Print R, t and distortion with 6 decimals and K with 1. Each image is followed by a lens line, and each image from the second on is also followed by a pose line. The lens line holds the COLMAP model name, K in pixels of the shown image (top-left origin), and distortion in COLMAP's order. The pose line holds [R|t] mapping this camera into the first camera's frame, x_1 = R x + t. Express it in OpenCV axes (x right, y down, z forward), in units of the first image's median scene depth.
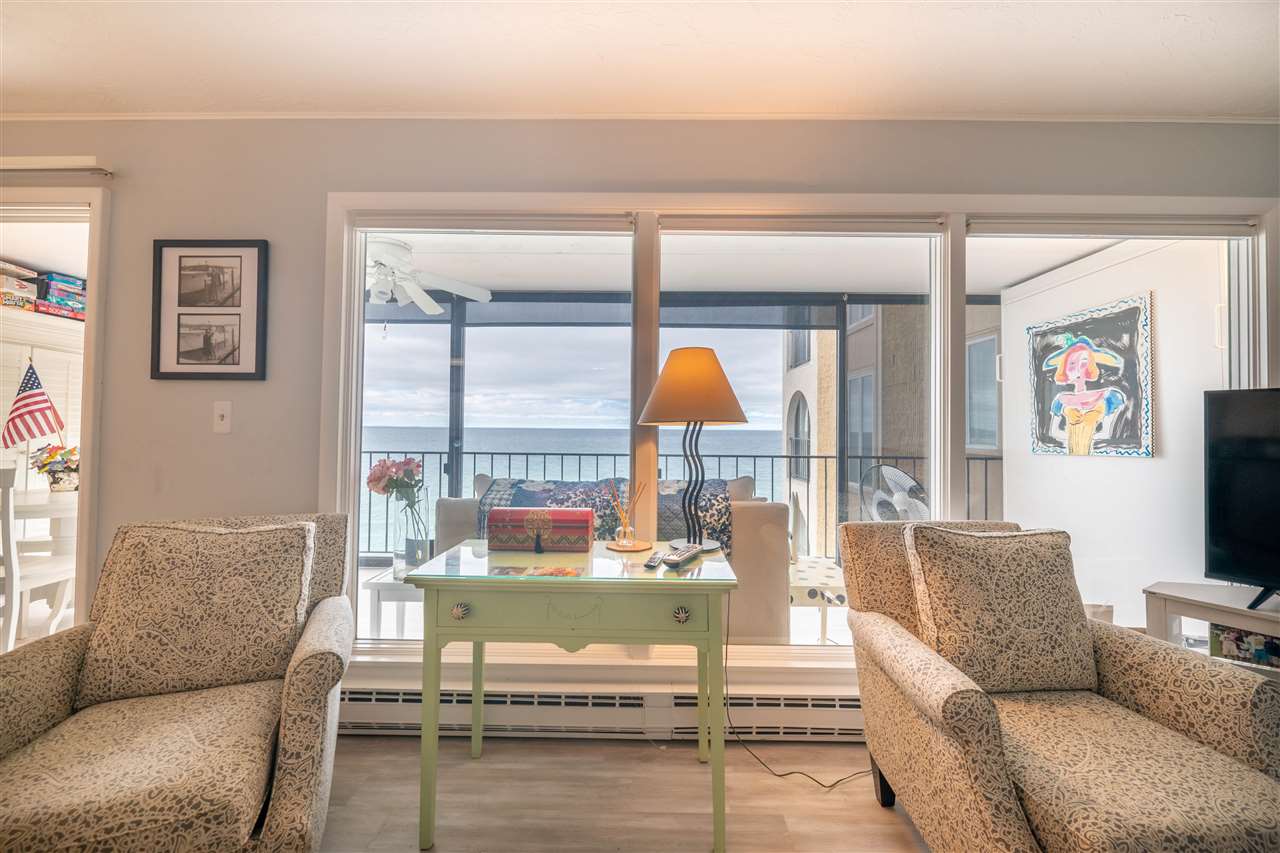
lens RADIAL K [[517.9, 0, 640.9], [0, 517.9, 423.3], [0, 0, 1]] dist [-0.001211, -0.003469]
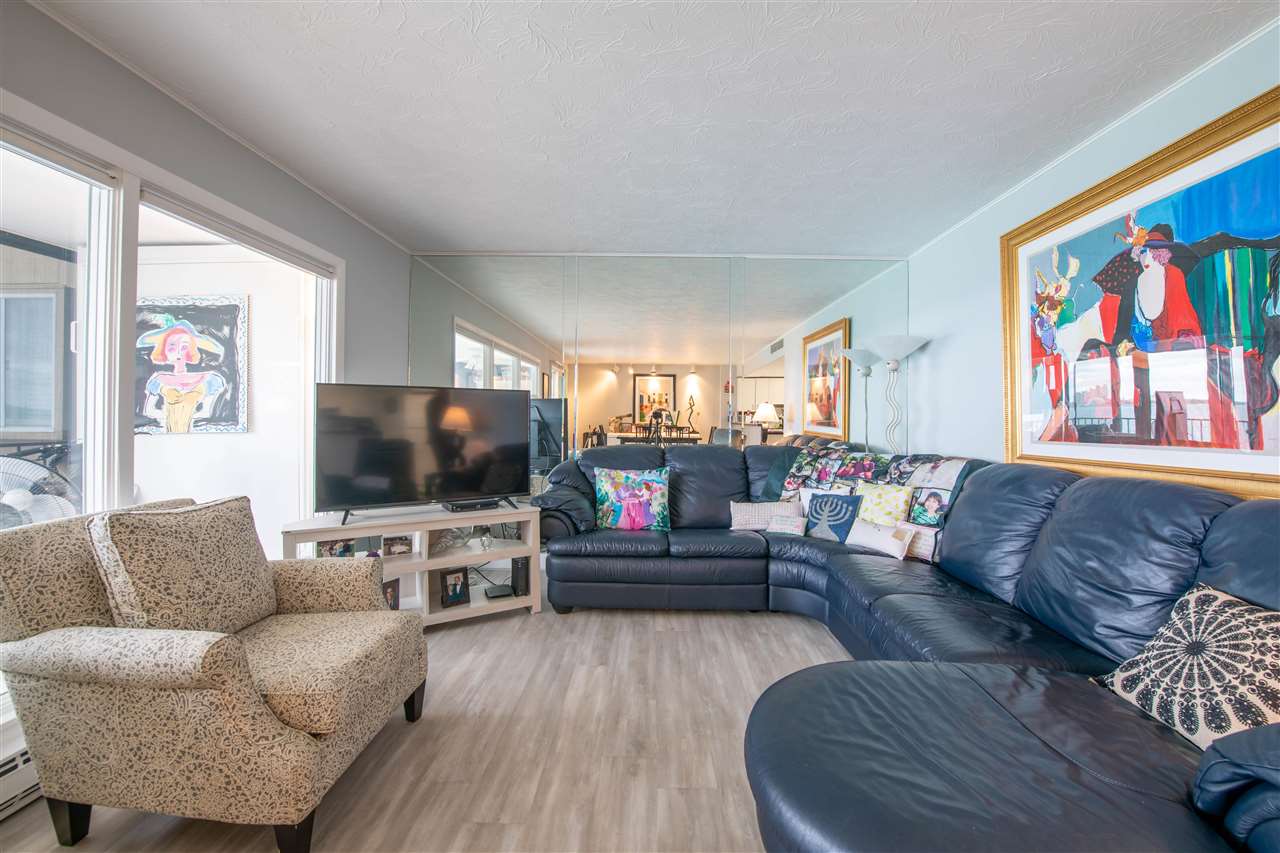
lens RADIAL K [[517.9, 0, 655.2], [0, 517.9, 413.9], [0, 0, 1]] dist [-0.001211, -0.003469]
pose [[0.036526, -0.002124, 0.999330, -0.255554], [-0.022502, 0.999742, 0.002948, -0.004690], [-0.999079, -0.022595, 0.036469, 0.003590]]
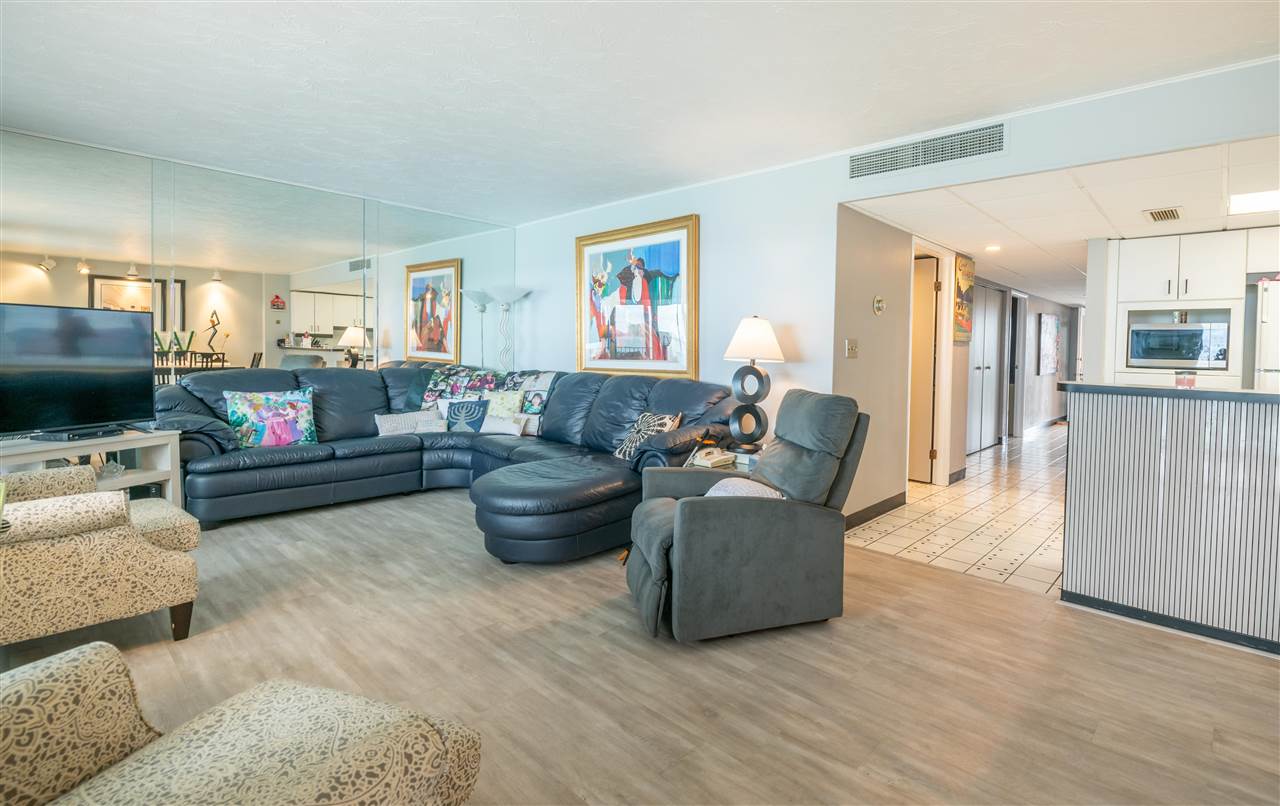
lens RADIAL K [[581.9, 0, 750.7], [0, 581.9, 368.9], [0, 0, 1]] dist [-0.012401, -0.001380]
pose [[-0.755308, -0.044954, 0.653827, -0.996976], [-0.037297, 0.998976, 0.025598, -0.005336], [-0.654308, -0.005051, -0.756211, 0.487404]]
